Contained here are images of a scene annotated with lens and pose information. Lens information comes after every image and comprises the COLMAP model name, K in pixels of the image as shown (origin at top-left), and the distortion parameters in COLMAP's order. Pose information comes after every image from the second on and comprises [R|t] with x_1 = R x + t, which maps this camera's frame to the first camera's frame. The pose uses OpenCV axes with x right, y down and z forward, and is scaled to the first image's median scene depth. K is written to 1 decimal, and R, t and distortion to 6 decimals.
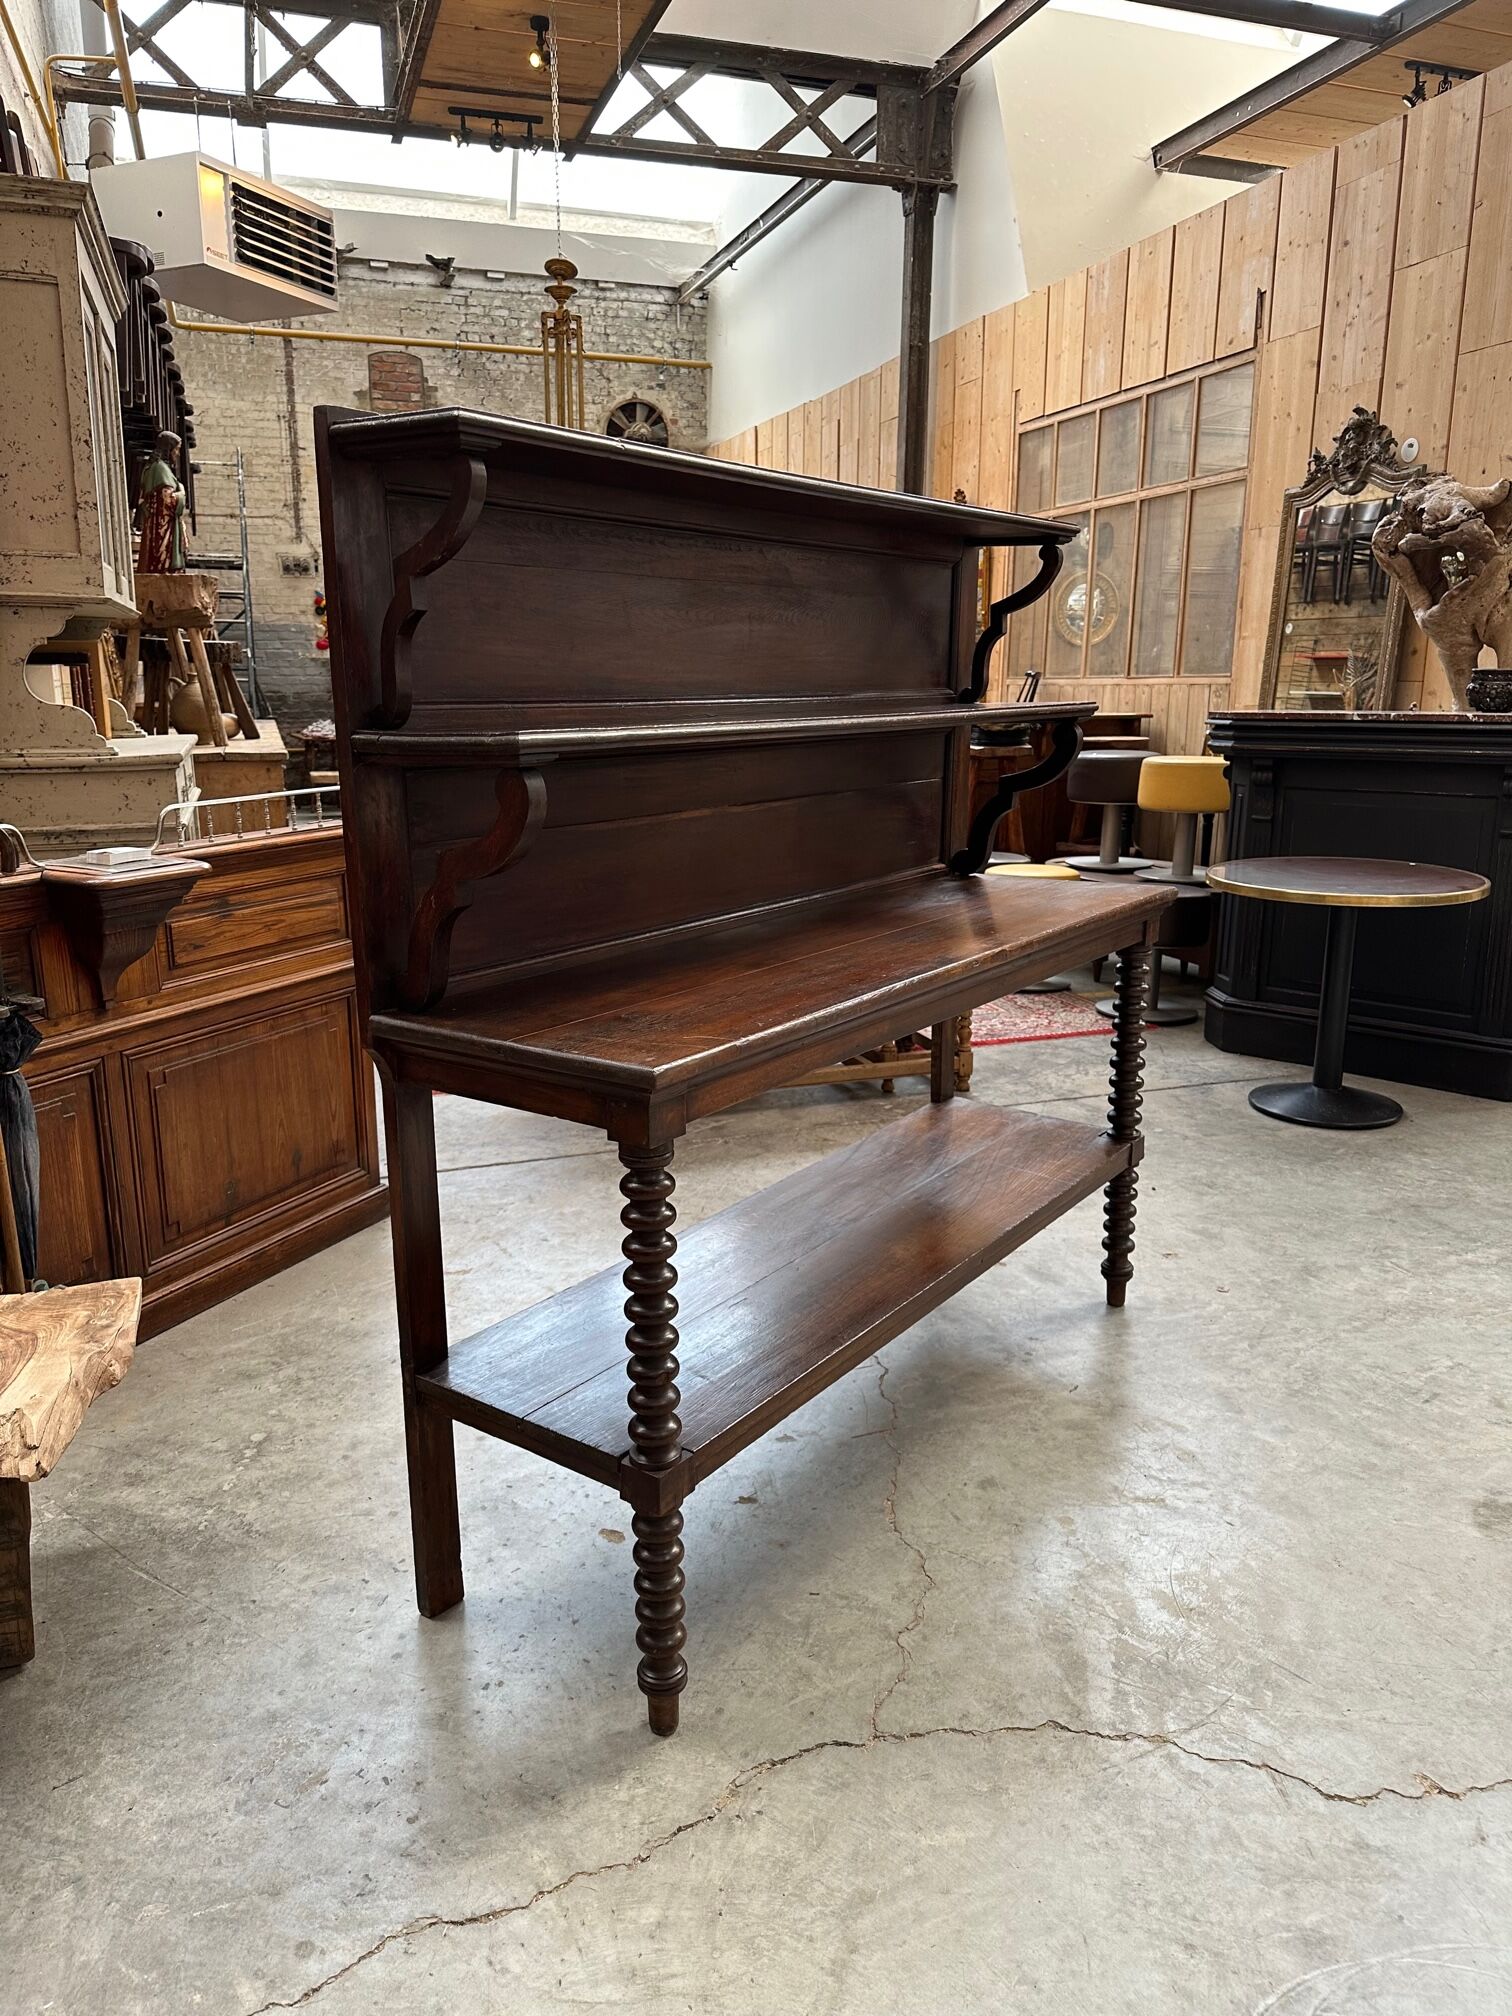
lens RADIAL K [[1411.4, 0, 745.8], [0, 1411.4, 1004.1], [0, 0, 1]] dist [0.026505, -0.034862]
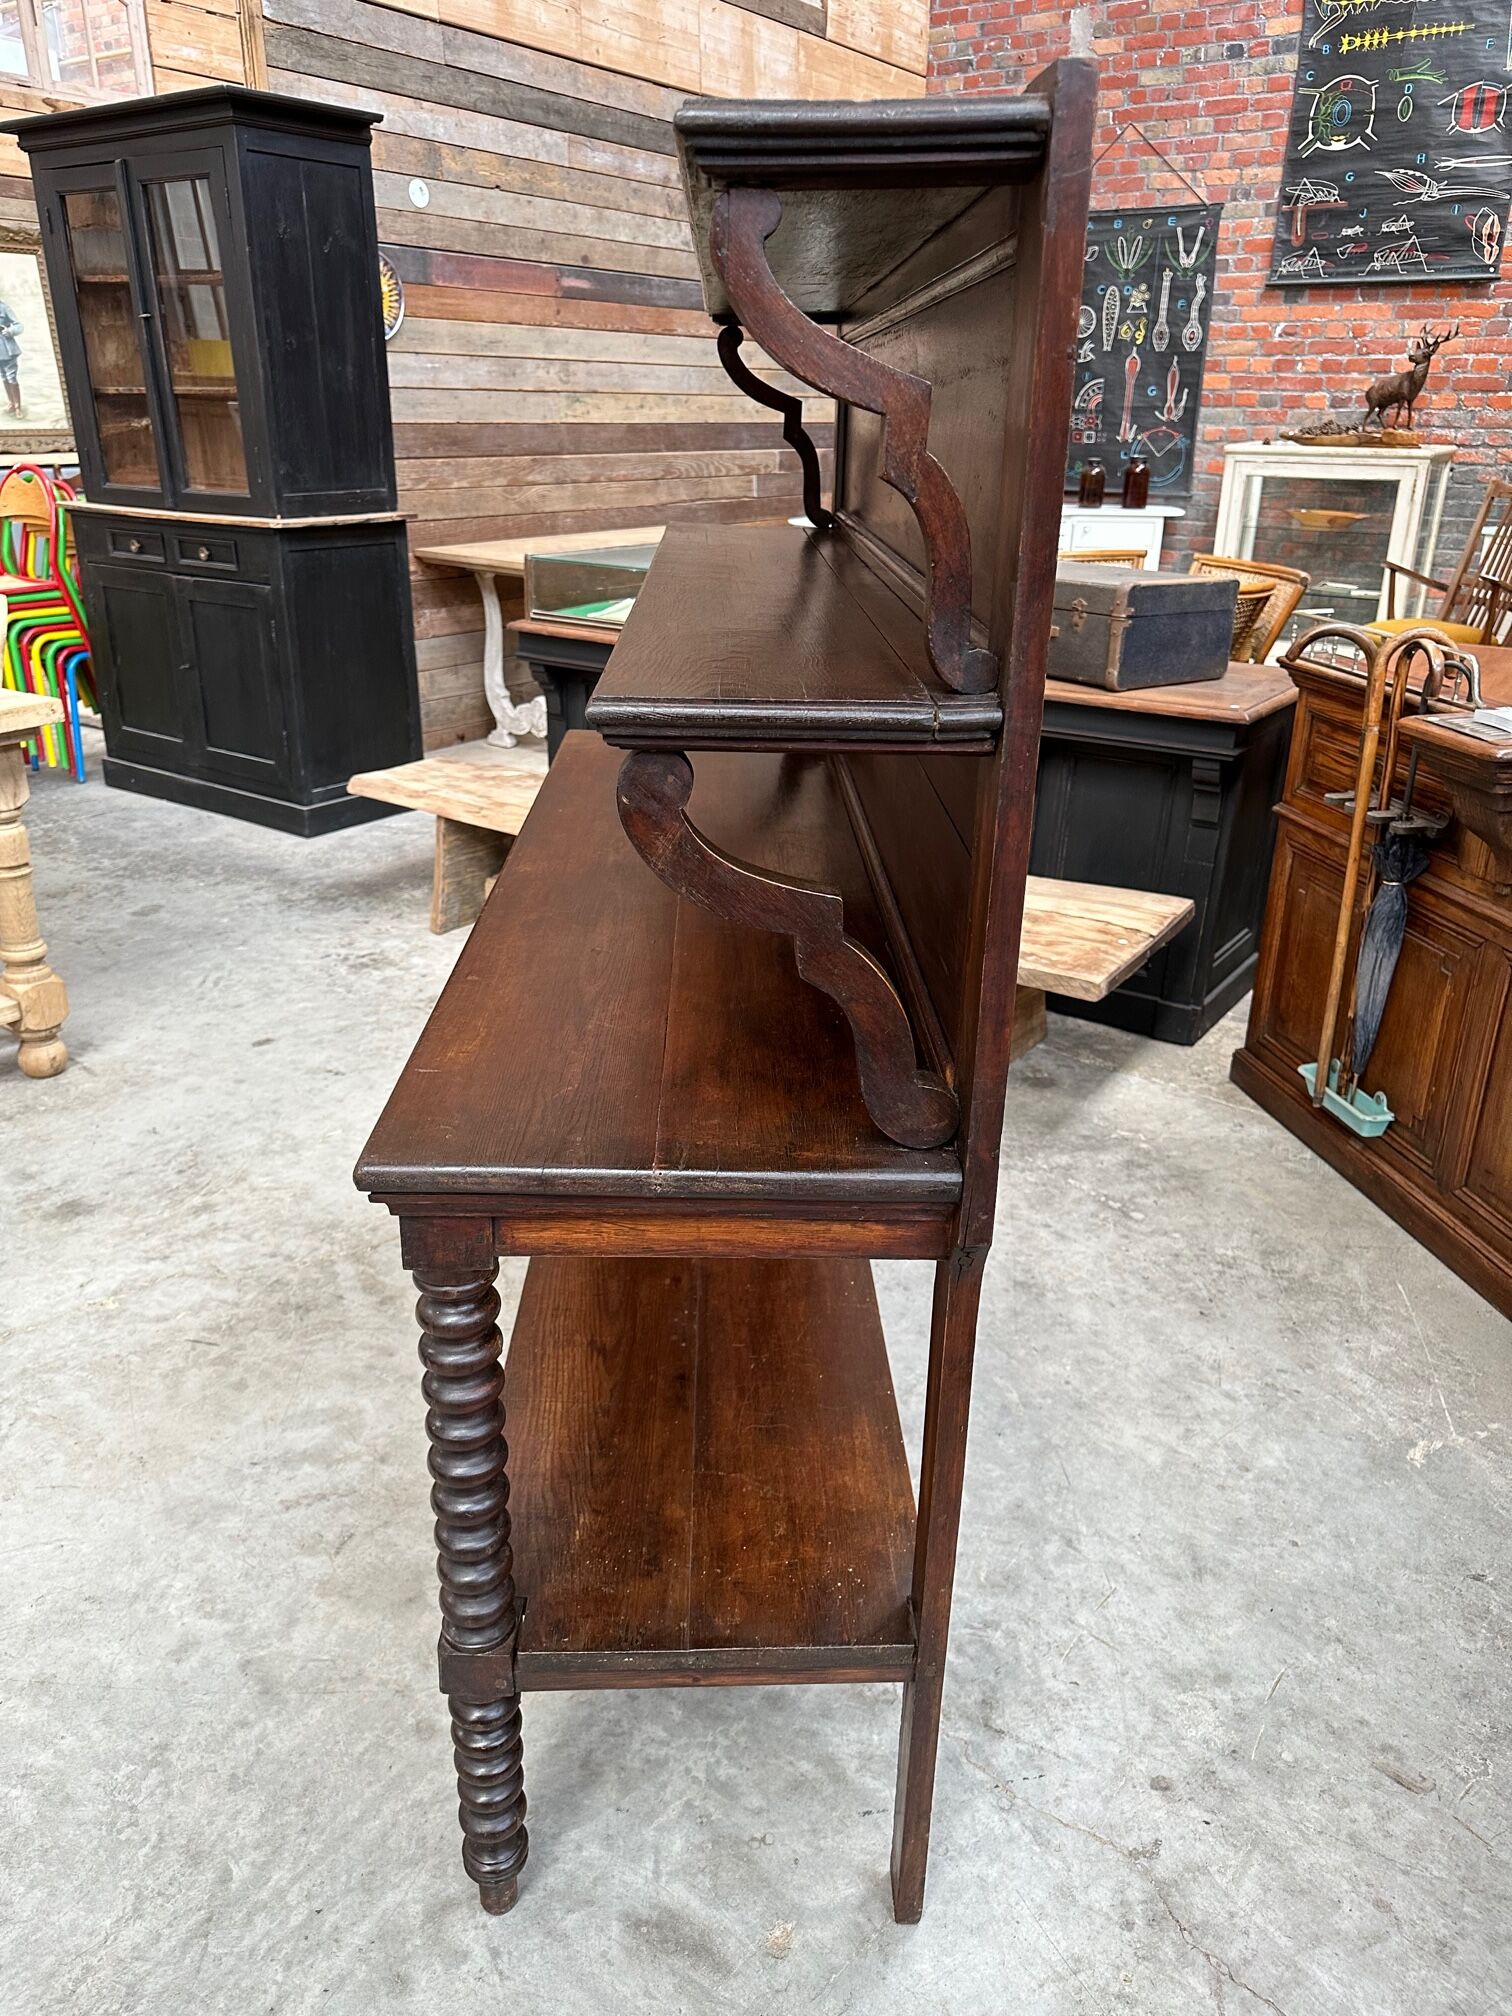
lens RADIAL K [[1425.4, 0, 750.8], [0, 1425.4, 1003.9], [0, 0, 1]] dist [0.008524, -0.015072]
pose [[-0.795842, 0.226747, -0.561446, 0.309520], [-0.147052, 0.827099, 0.542478, -0.249977], [0.587377, 0.514289, -0.624896, 0.930727]]
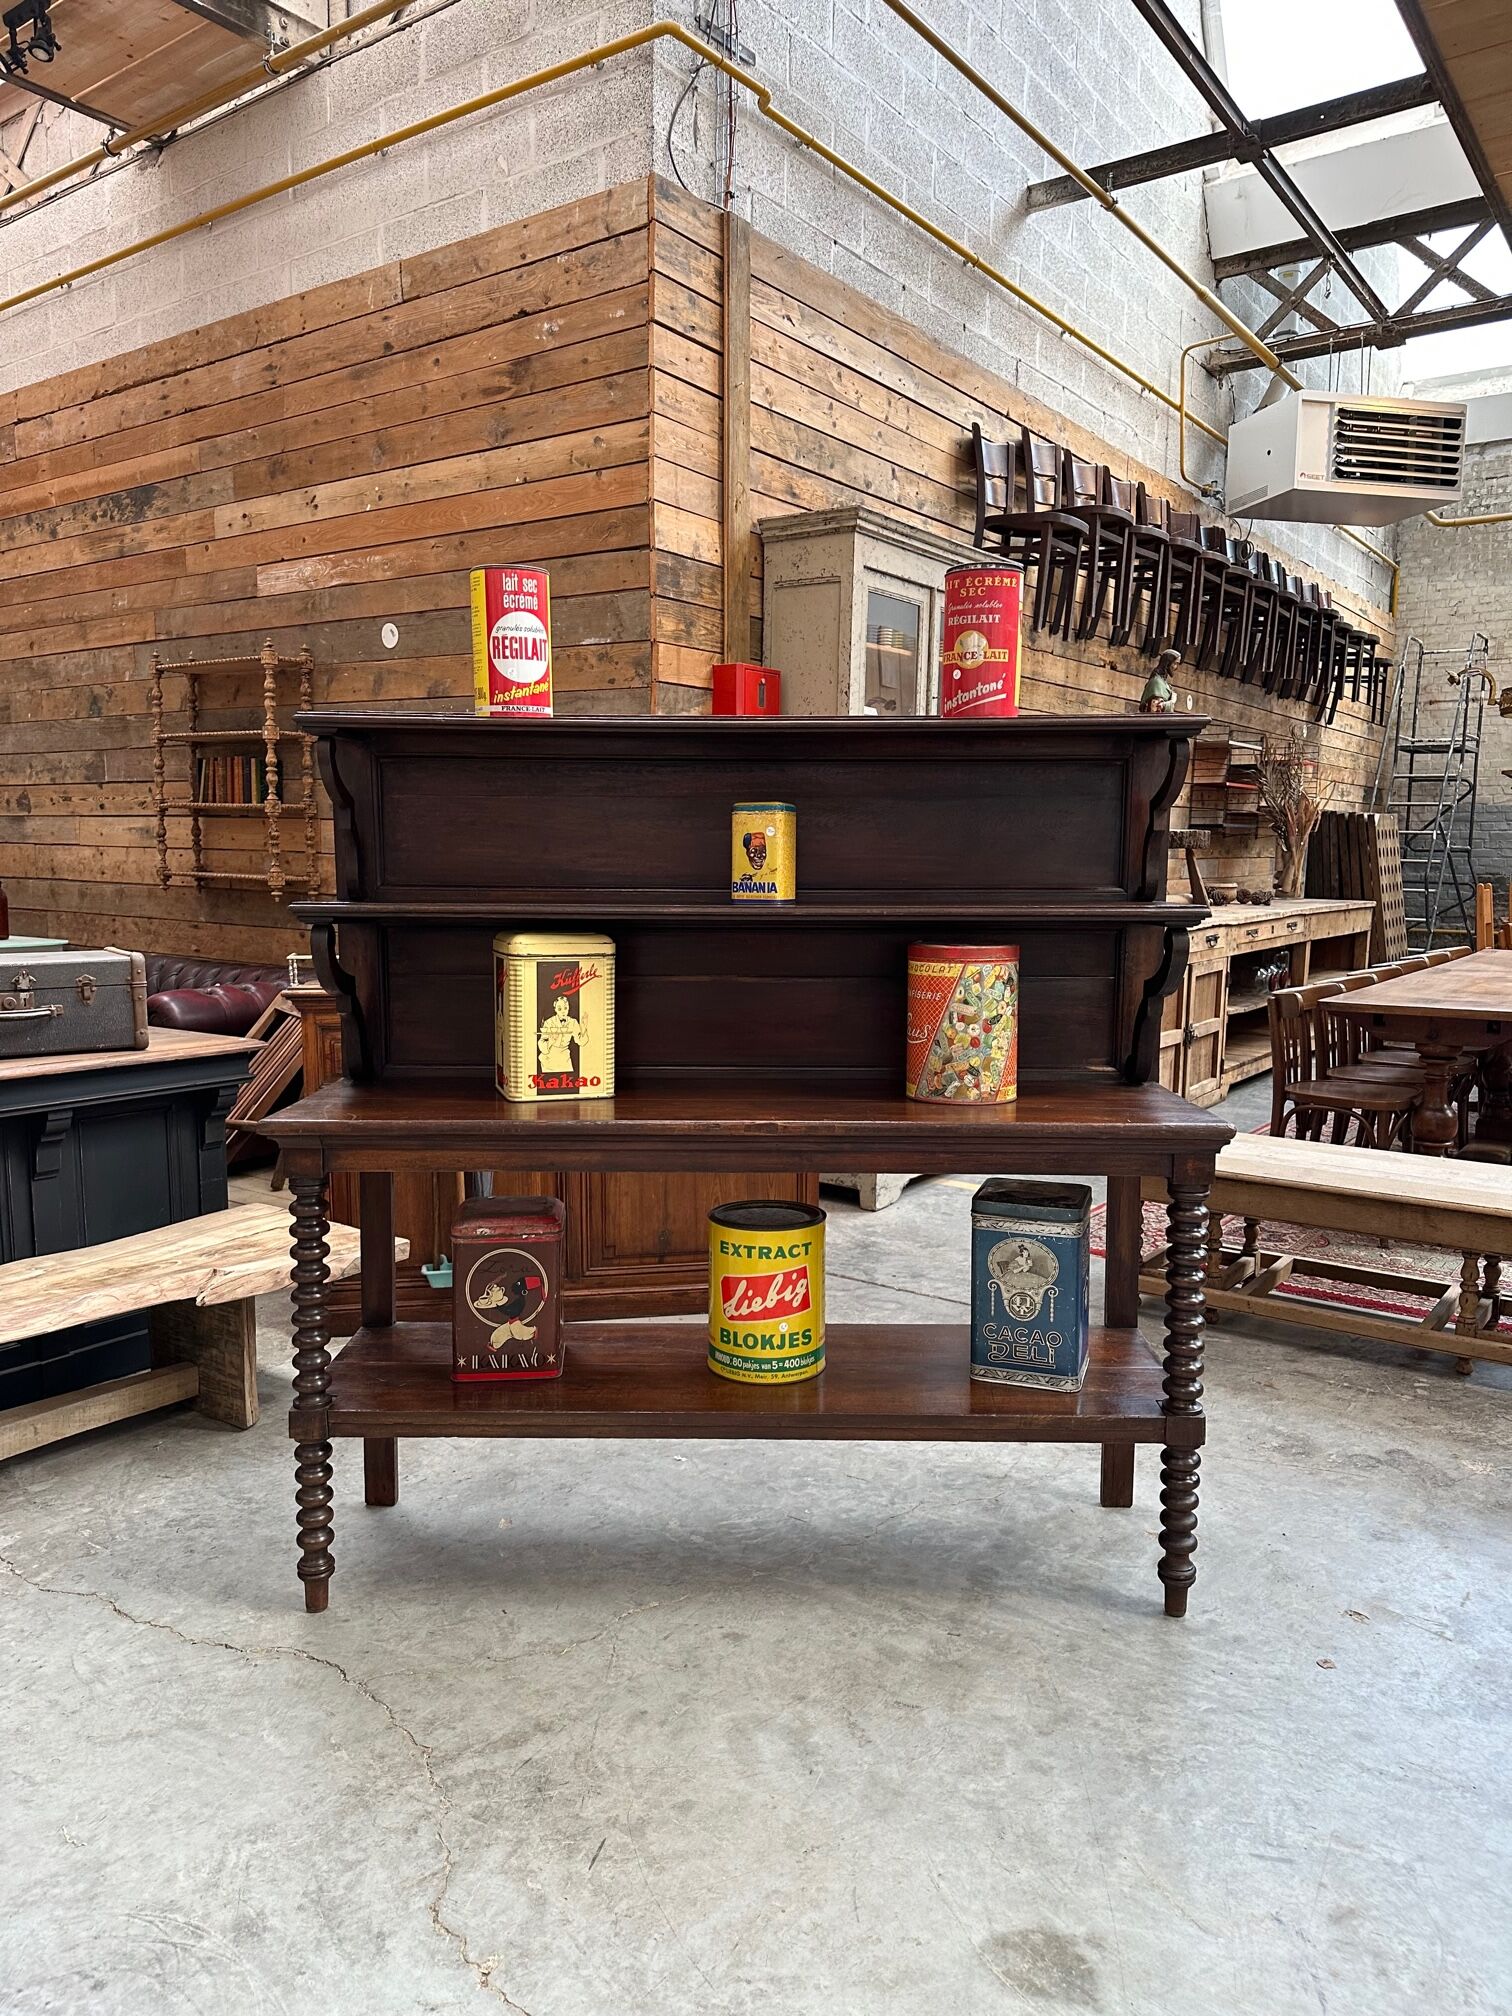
lens RADIAL K [[1412.3, 0, 758.4], [0, 1412.3, 1004.0], [0, 0, 1]] dist [0.027240, -0.035912]
pose [[0.586517, 0.093699, -0.804499, 0.588717], [-0.190625, 0.981353, -0.024678, -0.056743], [0.787185, 0.167832, 0.593442, 0.192752]]
